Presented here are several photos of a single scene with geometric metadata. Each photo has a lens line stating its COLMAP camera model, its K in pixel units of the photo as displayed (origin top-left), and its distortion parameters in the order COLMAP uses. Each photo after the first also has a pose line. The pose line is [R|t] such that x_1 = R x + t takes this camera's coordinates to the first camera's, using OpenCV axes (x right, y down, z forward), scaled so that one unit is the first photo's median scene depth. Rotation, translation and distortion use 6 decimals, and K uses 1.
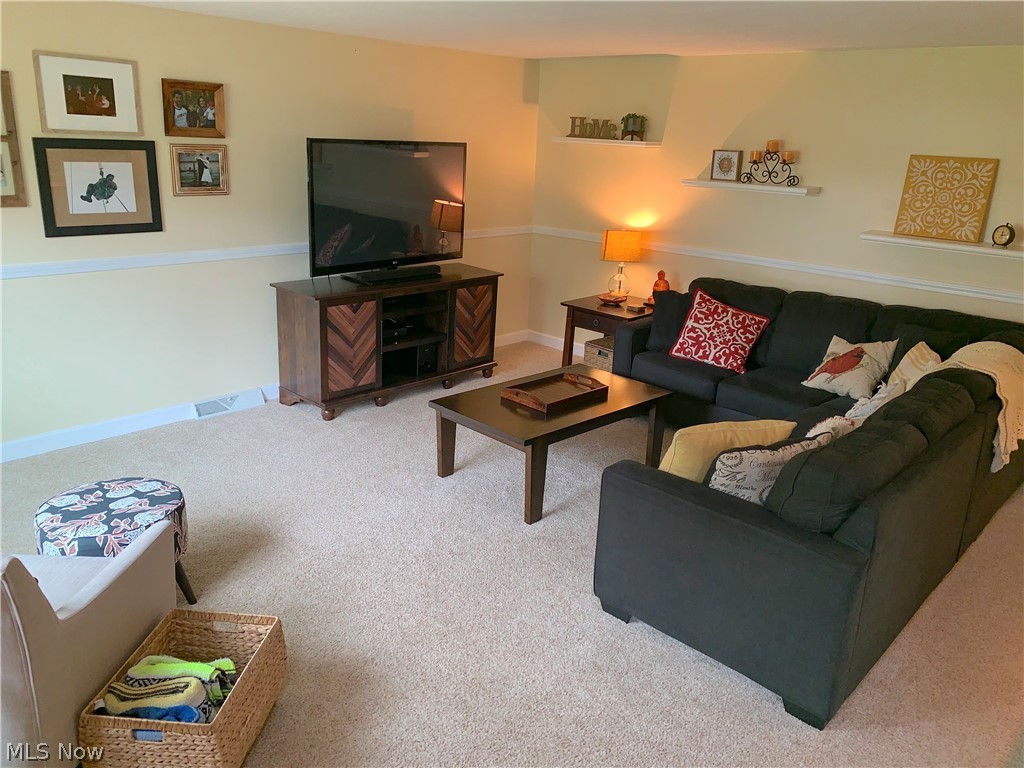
lens RADIAL K [[772.7, 0, 512.0], [0, 772.7, 384.0], [0, 0, 1]] dist [-0.038638, 0.001369]
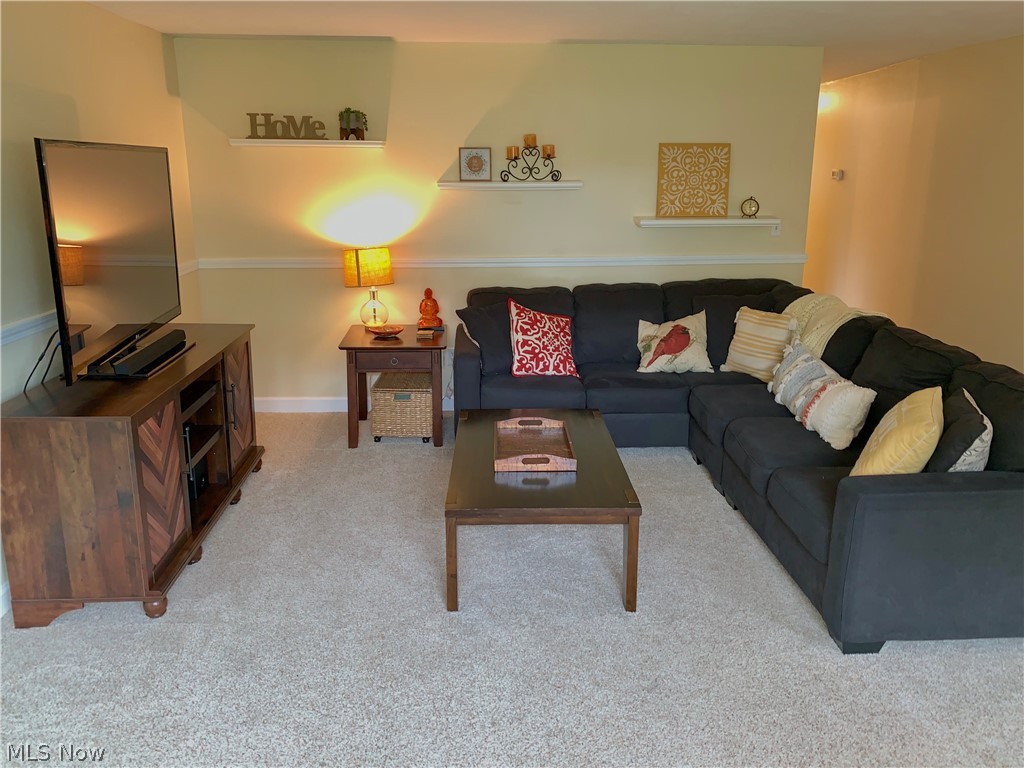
lens RADIAL K [[775.5, 0, 517.0], [0, 775.5, 370.5], [0, 0, 1]] dist [0.012841, 0.008439]
pose [[0.682811, -0.224248, 0.695329, -0.417869], [0.246648, 0.966608, 0.069530, -0.105668], [-0.687702, 0.124026, 0.715321, 0.356349]]
